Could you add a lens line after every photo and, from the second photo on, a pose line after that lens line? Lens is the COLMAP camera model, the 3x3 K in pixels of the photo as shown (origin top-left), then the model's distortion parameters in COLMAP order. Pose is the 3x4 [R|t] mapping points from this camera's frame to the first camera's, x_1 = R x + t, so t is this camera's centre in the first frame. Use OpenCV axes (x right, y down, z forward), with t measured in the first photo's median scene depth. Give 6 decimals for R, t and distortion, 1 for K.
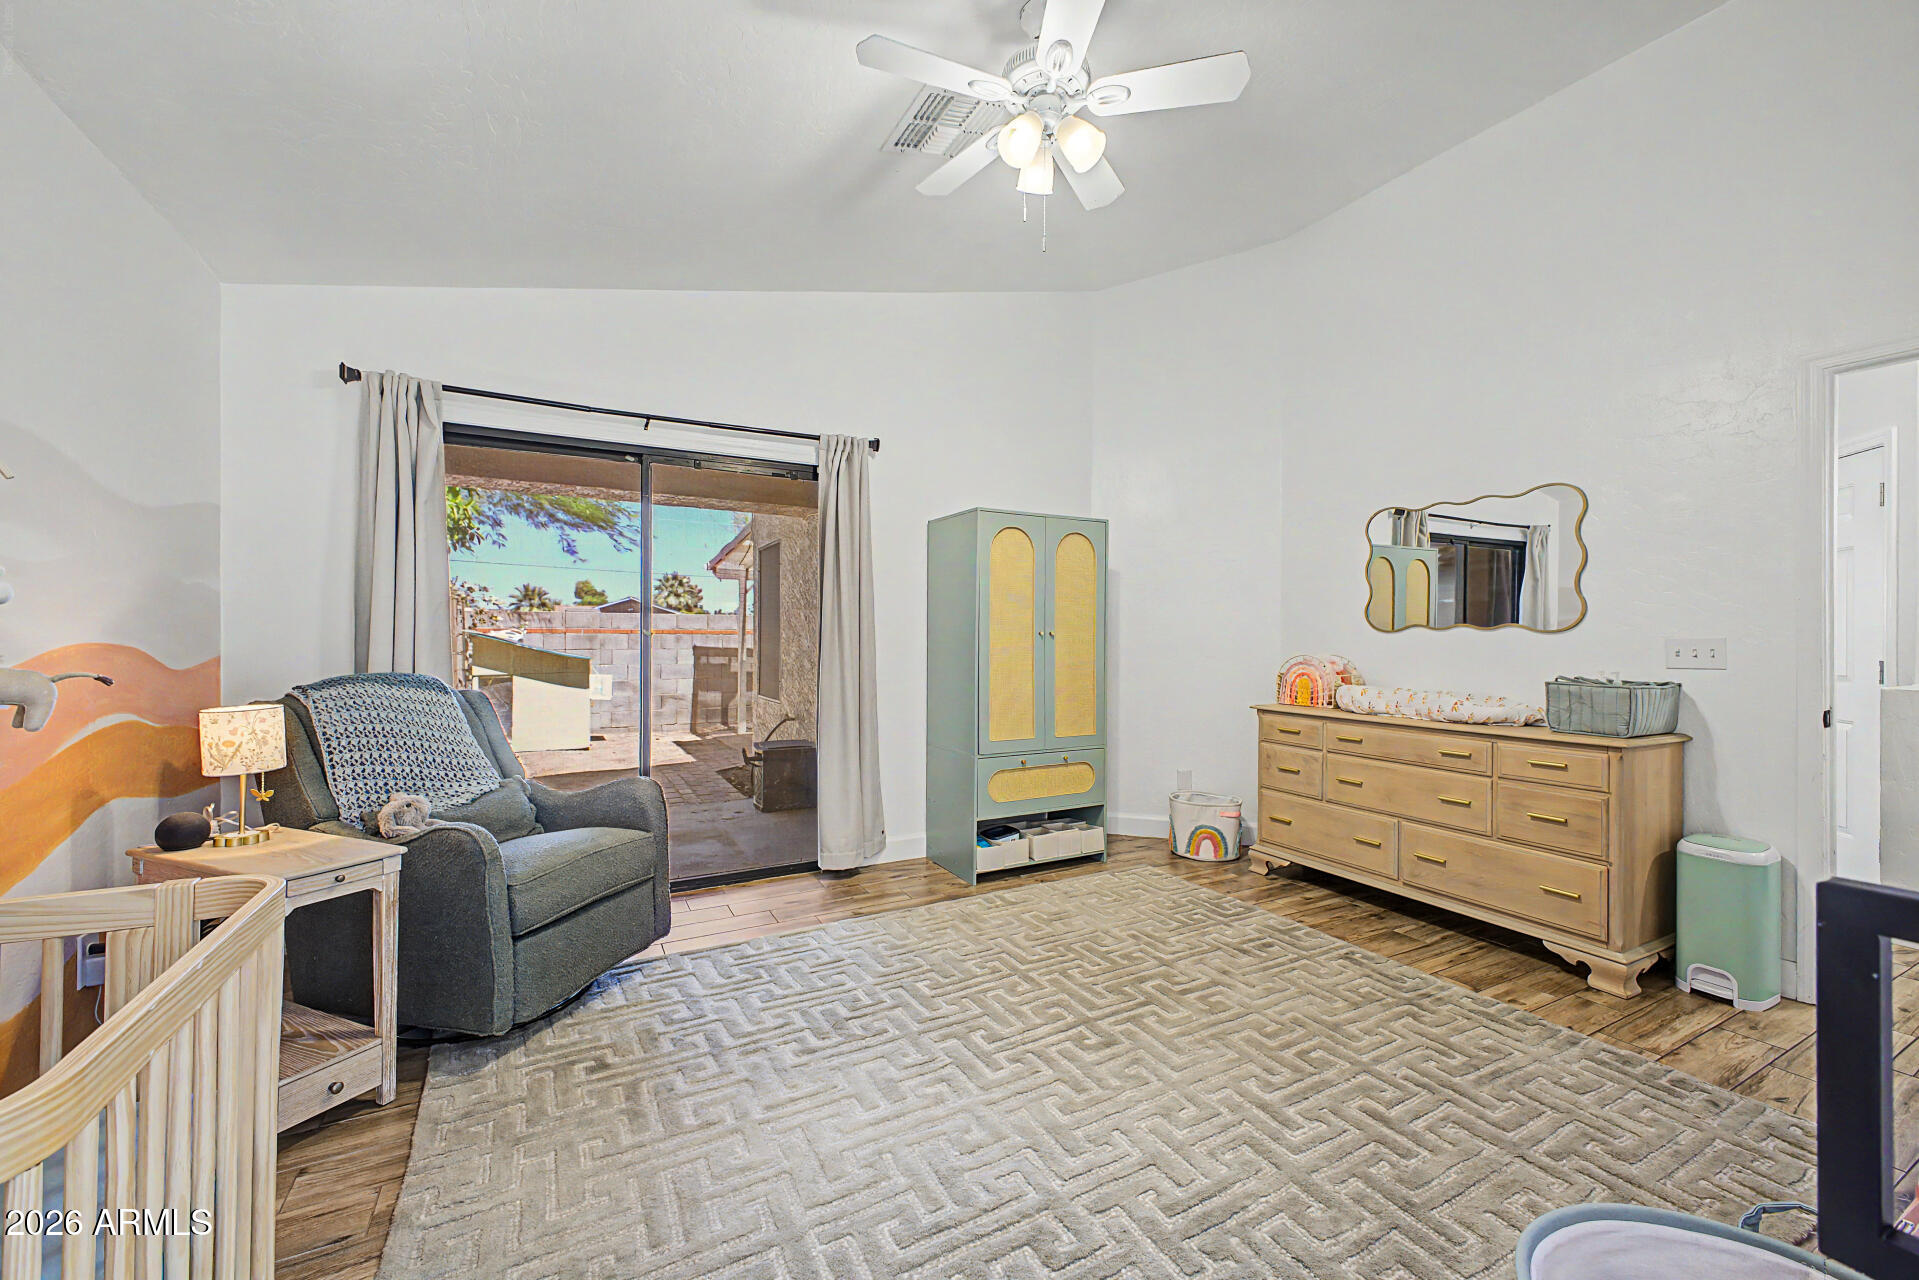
lens RADIAL K [[748.5, 0, 959.3], [0, 748.5, 637.7], [0, 0, 1]] dist [0.010500, -0.000140]
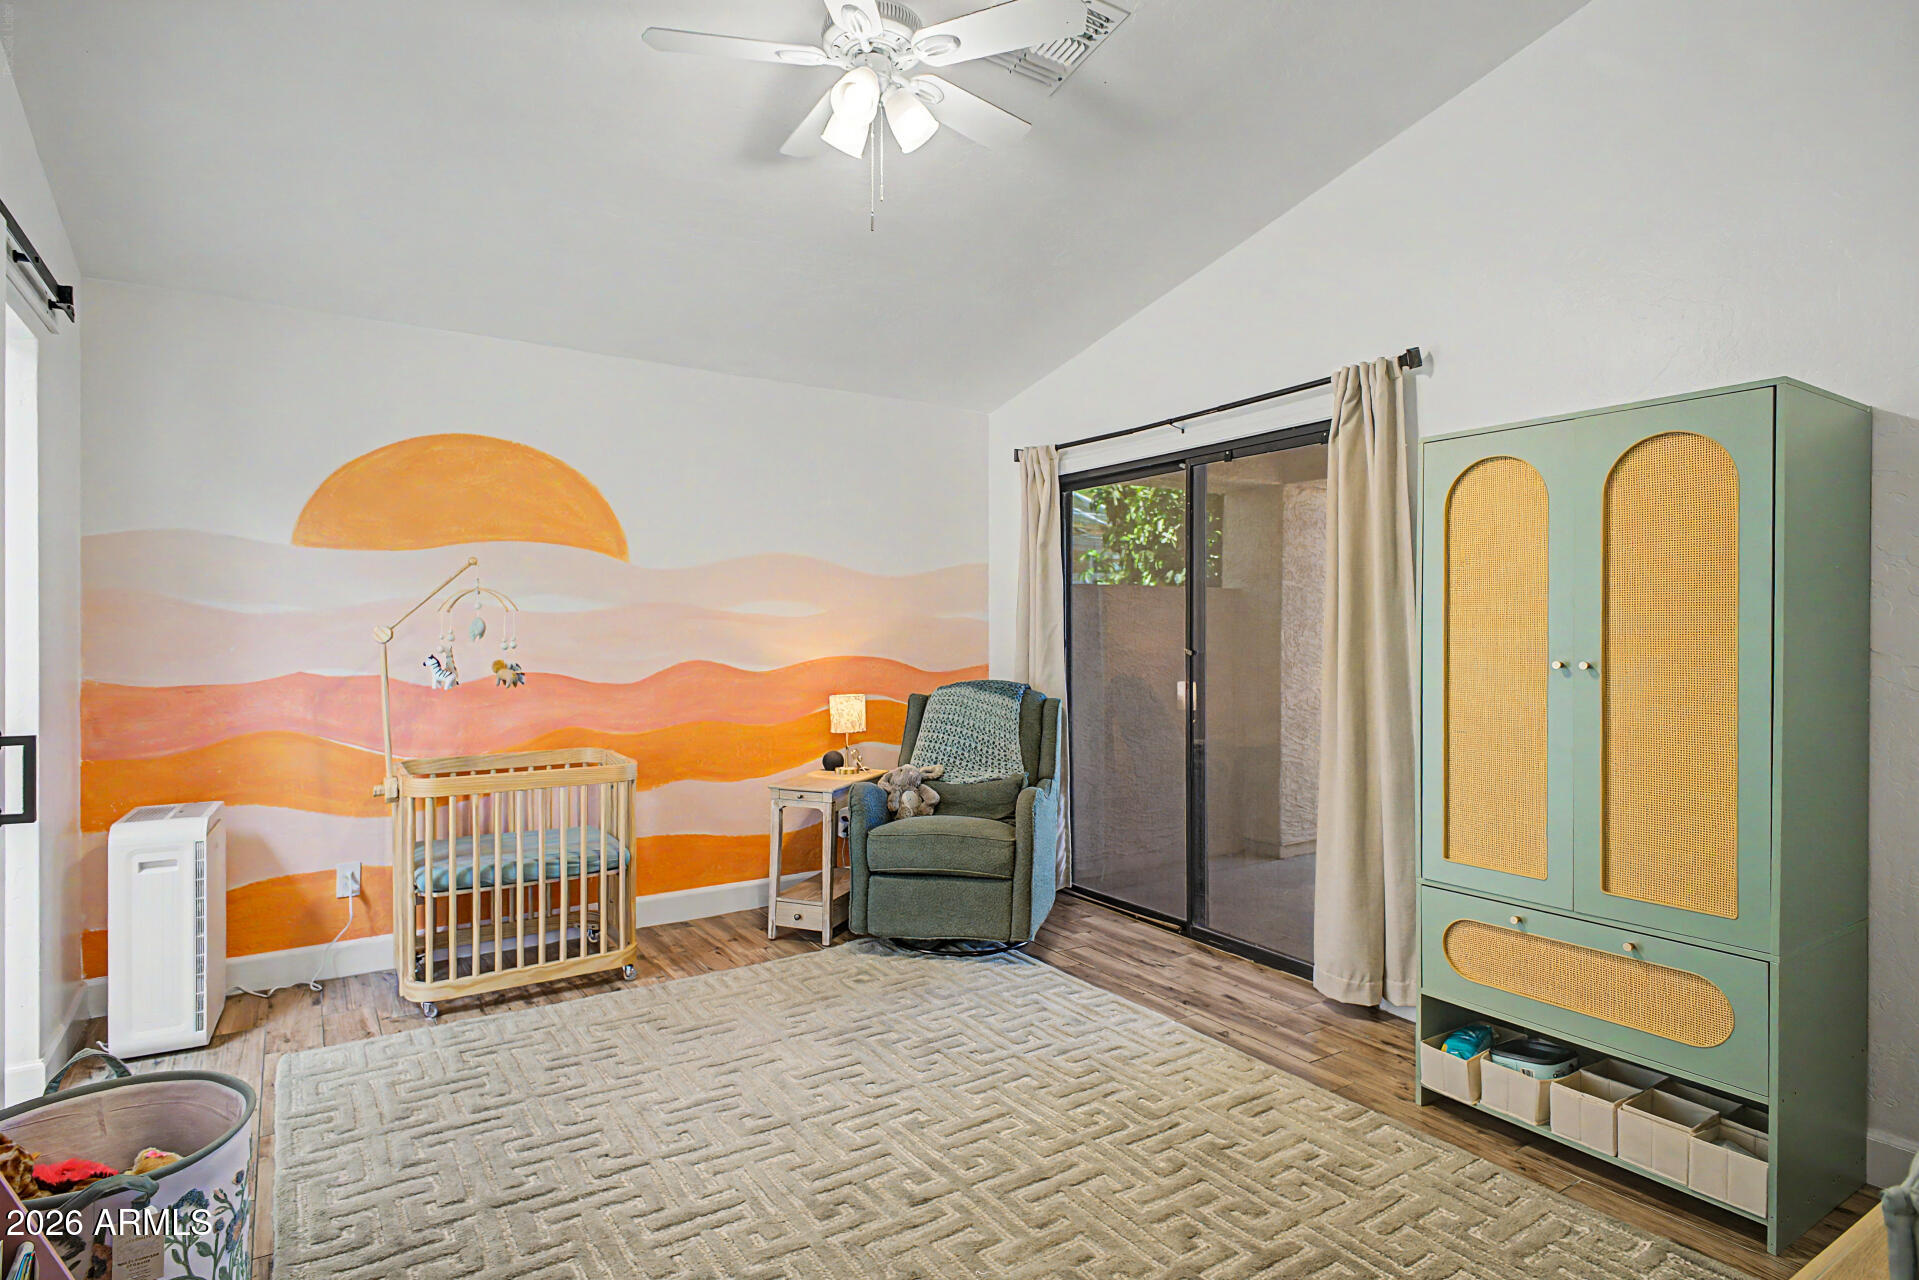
lens RADIAL K [[1018.1, 0, 958.8], [0, 1018.1, 633.2], [0, 0, 1]] dist [0.026484, -0.000177]
pose [[0.087813, 0.000657, -0.996137, 0.770095], [-0.001595, 0.999999, 0.000519, -0.027864], [0.996136, 0.001543, 0.087813, 0.582872]]
